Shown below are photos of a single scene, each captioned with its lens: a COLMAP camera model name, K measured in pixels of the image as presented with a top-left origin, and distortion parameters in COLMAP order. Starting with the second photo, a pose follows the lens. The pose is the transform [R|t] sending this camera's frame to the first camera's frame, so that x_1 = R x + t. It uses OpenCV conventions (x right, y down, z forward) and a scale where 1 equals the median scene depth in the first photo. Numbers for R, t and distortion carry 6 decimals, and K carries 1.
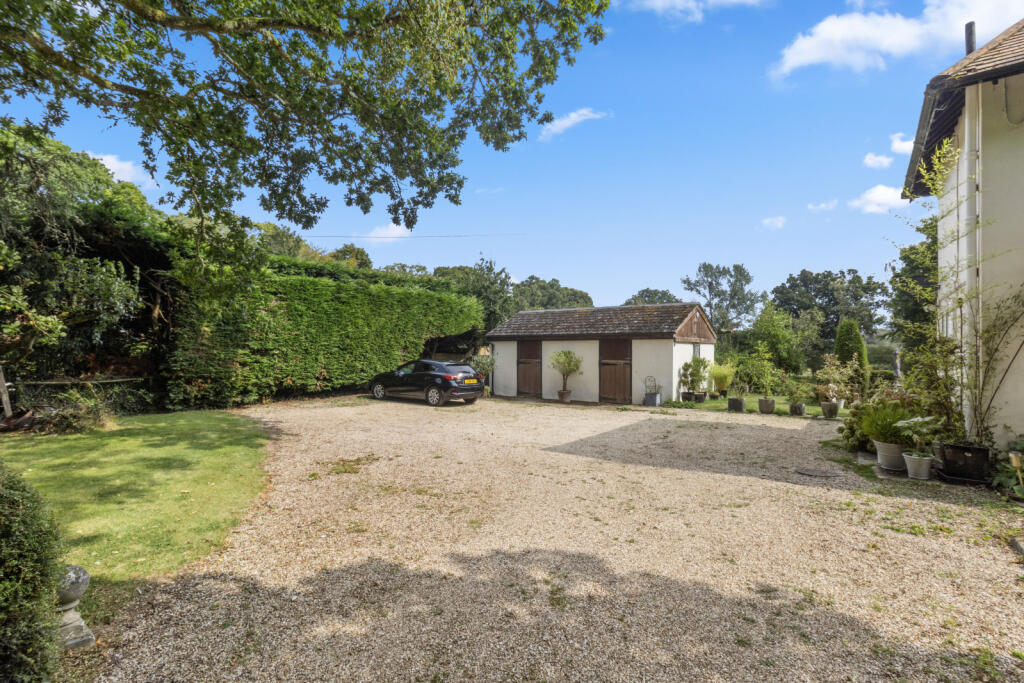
lens RADIAL K [[488.5, 0, 508.3], [0, 488.5, 344.3], [0, 0, 1]] dist [0.000578, 0.000050]
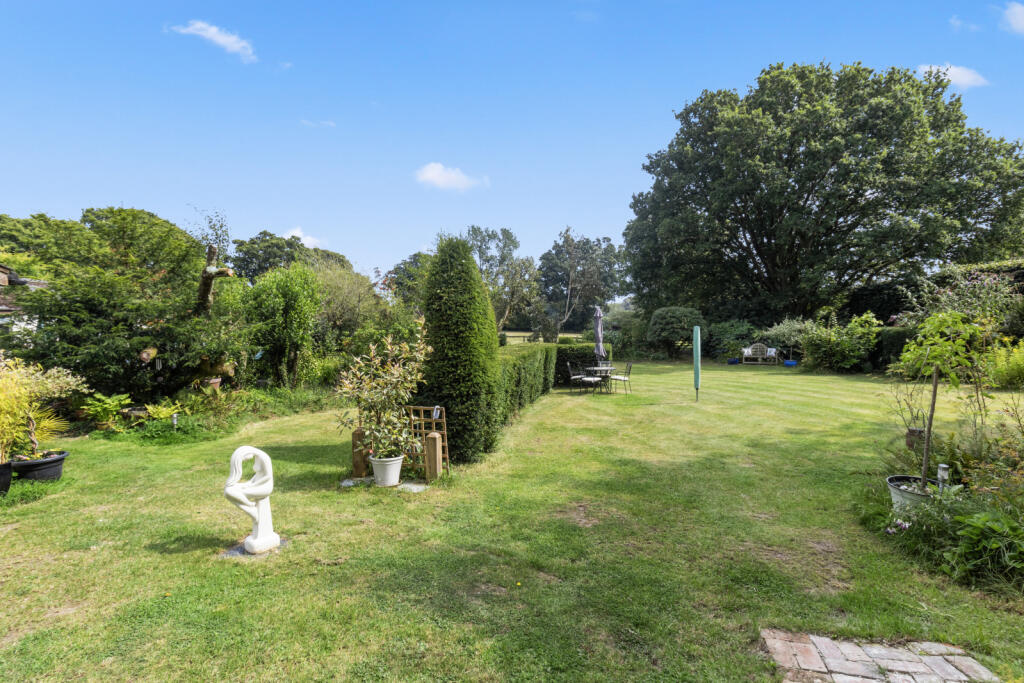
lens RADIAL K [[488.5, 0, 513.4], [0, 488.5, 341.2], [0, 0, 1]] dist [0.000578, 0.000050]
pose [[0.920197, -0.046550, 0.388679, 0.102660], [0.026709, 0.998057, 0.056300, 0.003164], [-0.390544, -0.041426, 0.919652, 0.107042]]
